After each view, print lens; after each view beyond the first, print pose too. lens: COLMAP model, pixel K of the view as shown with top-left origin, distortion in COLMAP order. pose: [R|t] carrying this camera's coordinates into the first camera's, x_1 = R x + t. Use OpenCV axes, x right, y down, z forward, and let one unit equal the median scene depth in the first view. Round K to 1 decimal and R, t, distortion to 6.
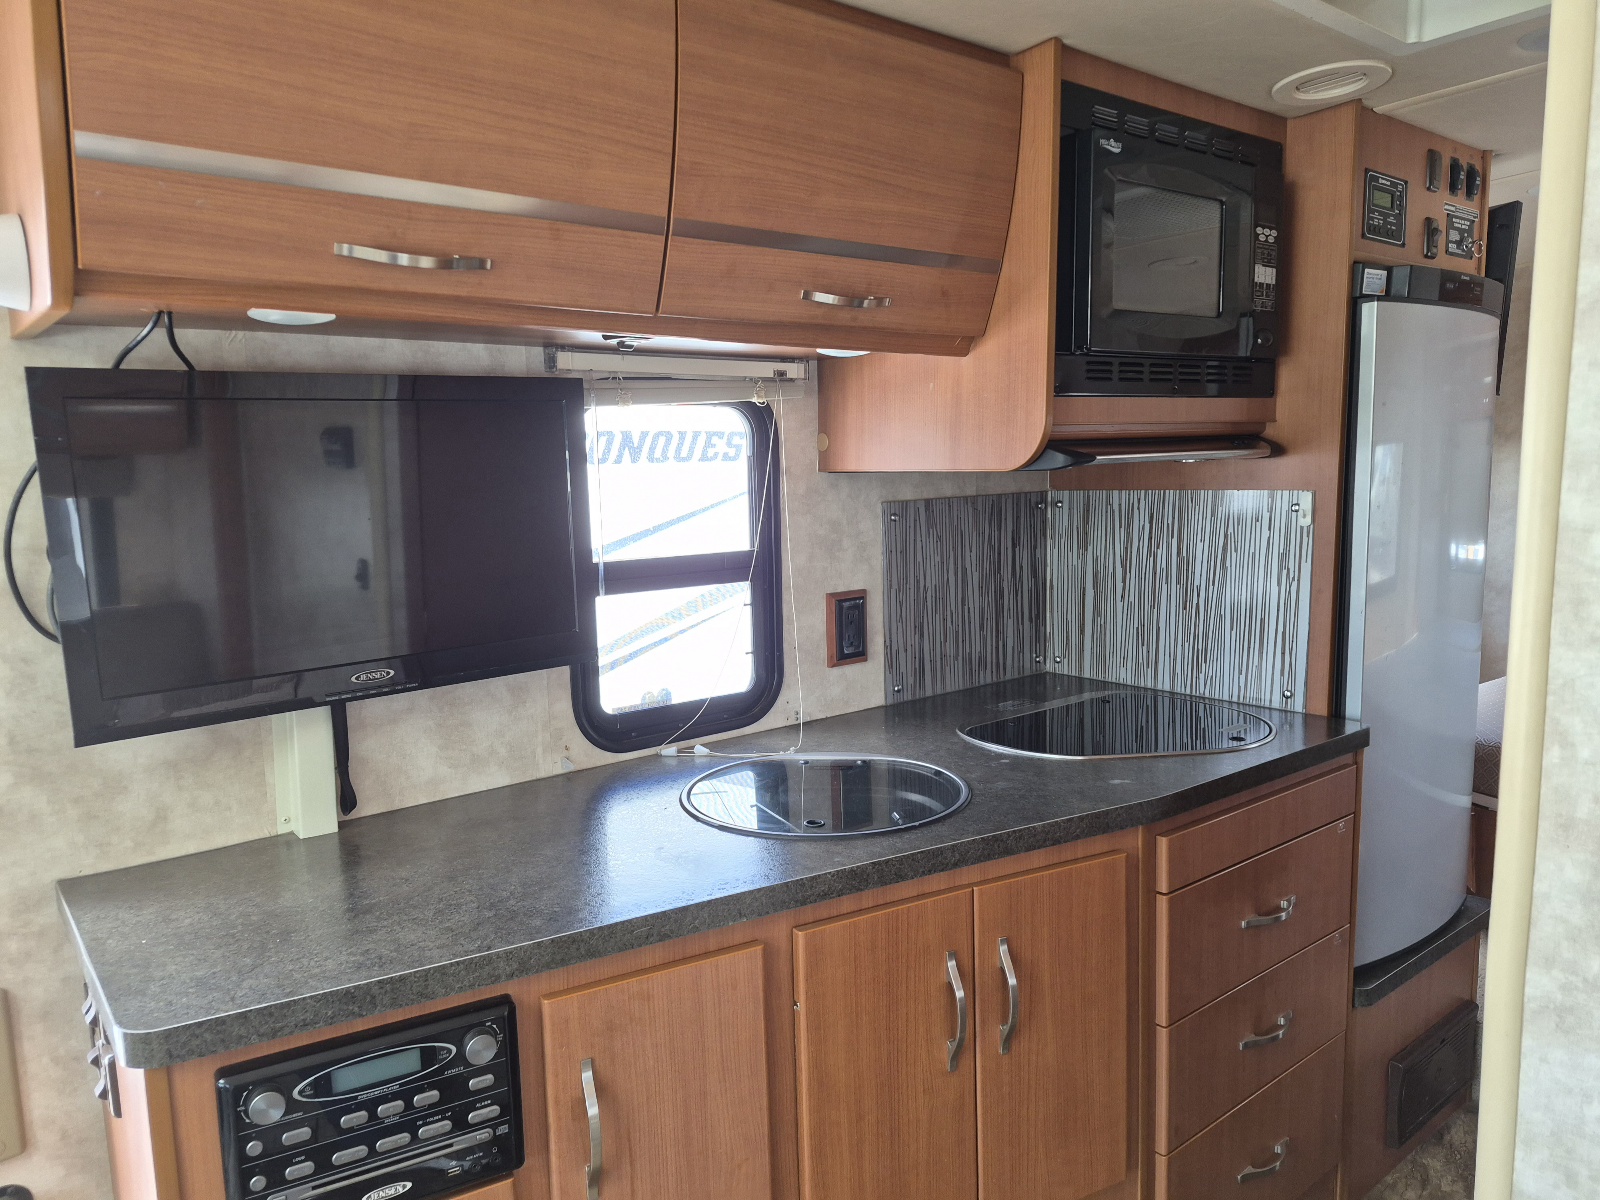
lens RADIAL K [[1111.5, 0, 819.0], [0, 1111.5, 597.3], [0, 0, 1]] dist [0.069564, -0.066837]
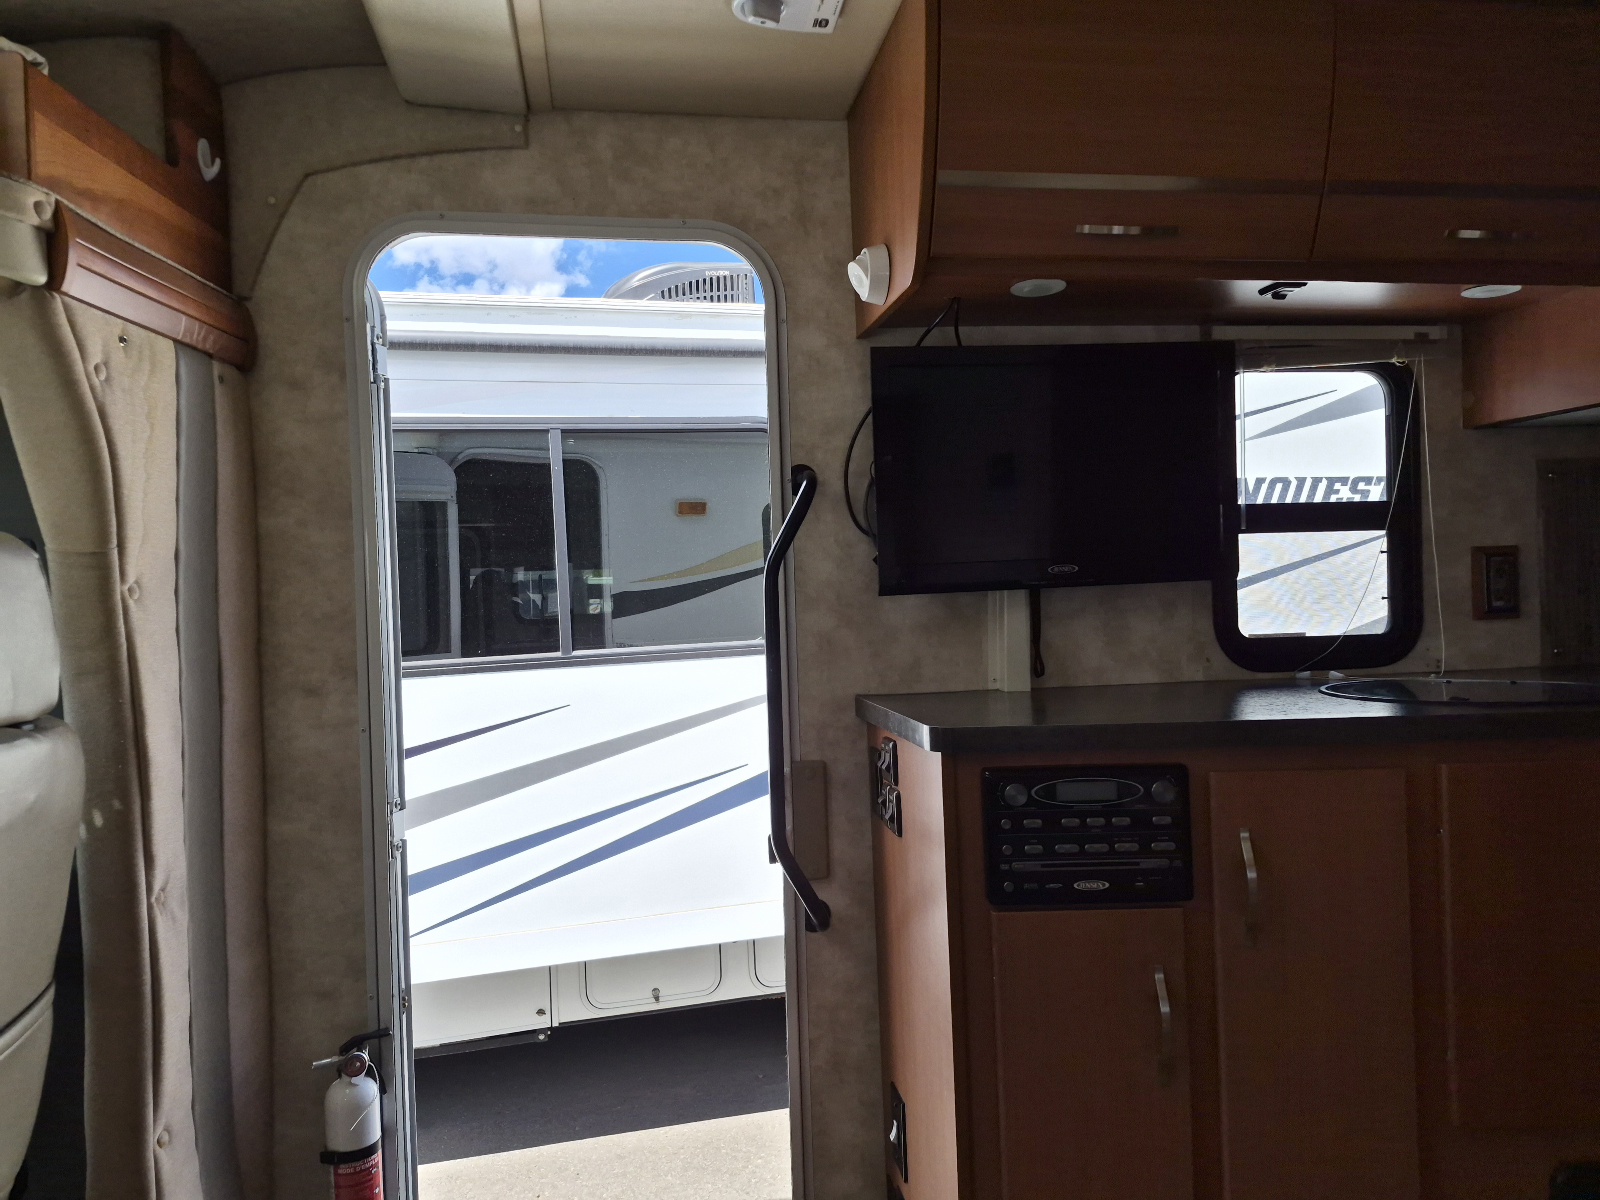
lens RADIAL K [[1120.3, 0, 798.6], [0, 1120.3, 600.8], [0, 0, 1]] dist [0.122440, -0.140853]
pose [[0.866704, 0.000145, -0.498823, -0.002801], [-0.056963, 0.993487, -0.098684, 0.209733], [0.495560, 0.113945, 0.861067, -0.243942]]
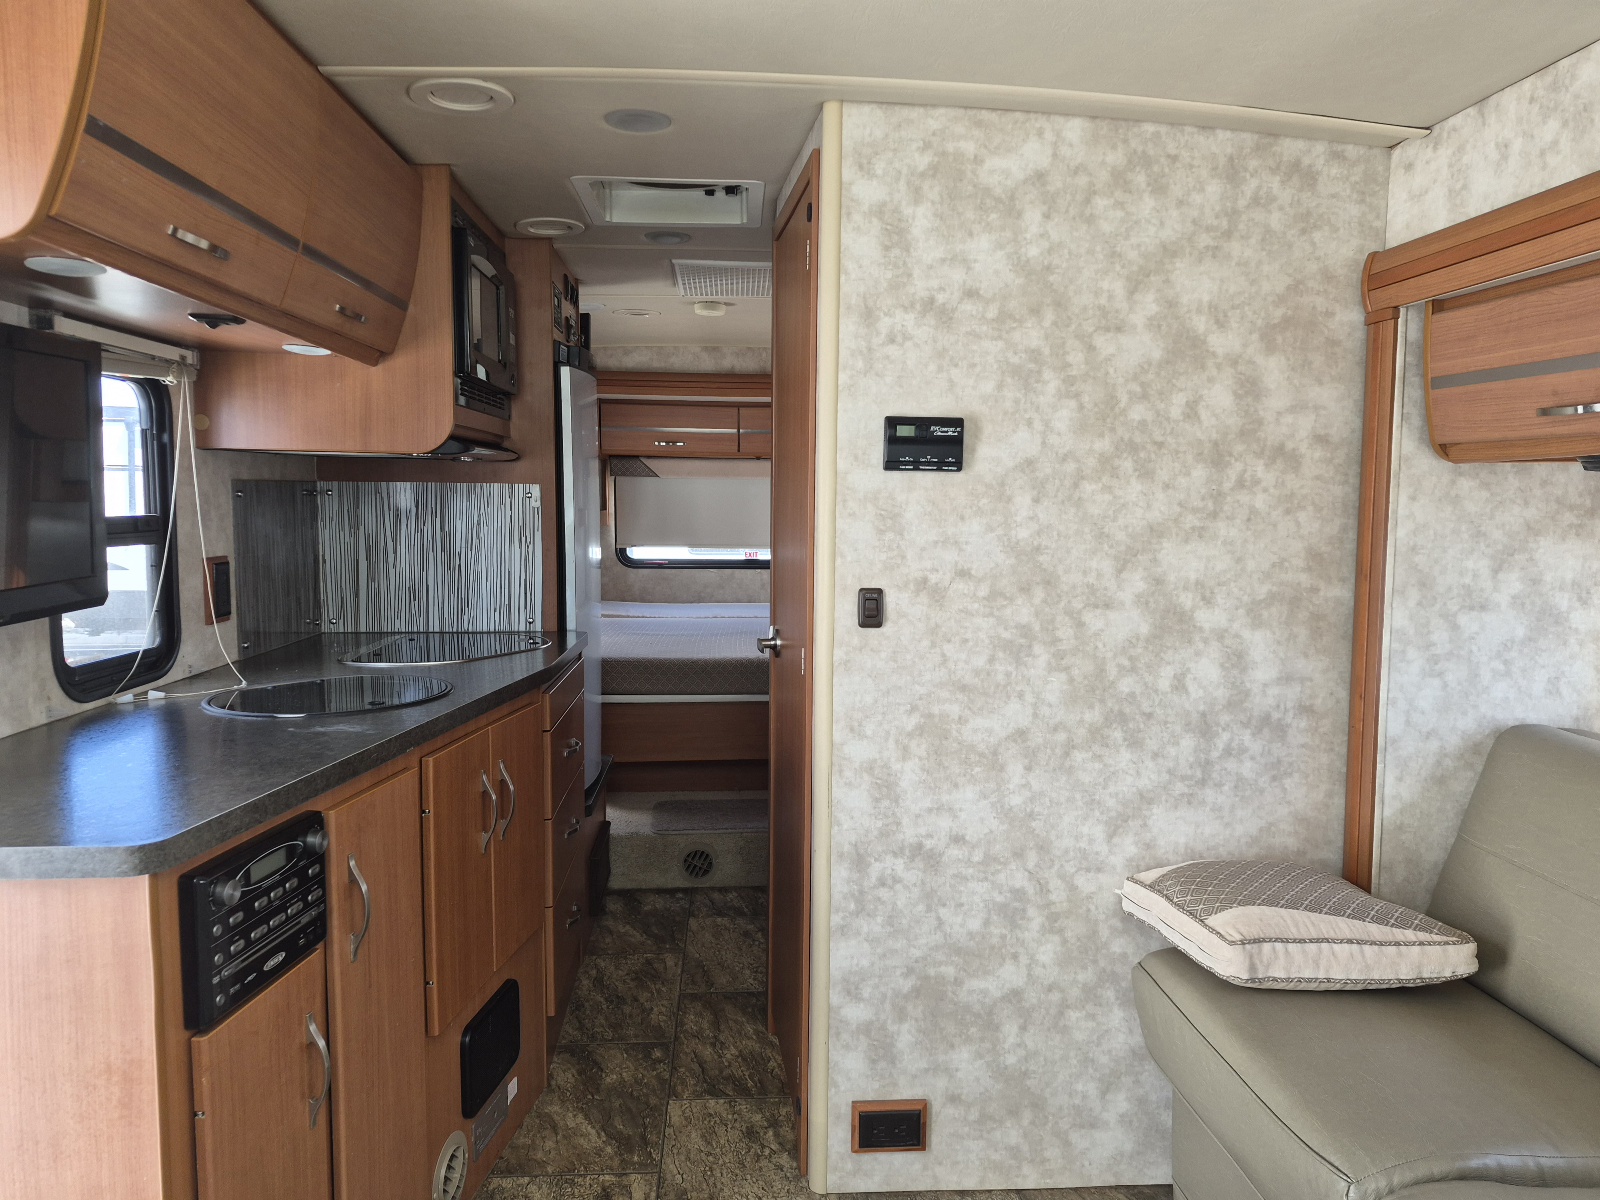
lens RADIAL K [[1131.3, 0, 803.5], [0, 1131.3, 589.8], [0, 0, 1]] dist [0.137045, -0.131195]
pose [[0.571229, -0.039833, 0.819824, -0.685821], [0.083892, 0.996424, -0.010040, 0.102115], [-0.816492, 0.074512, 0.572528, -0.180722]]
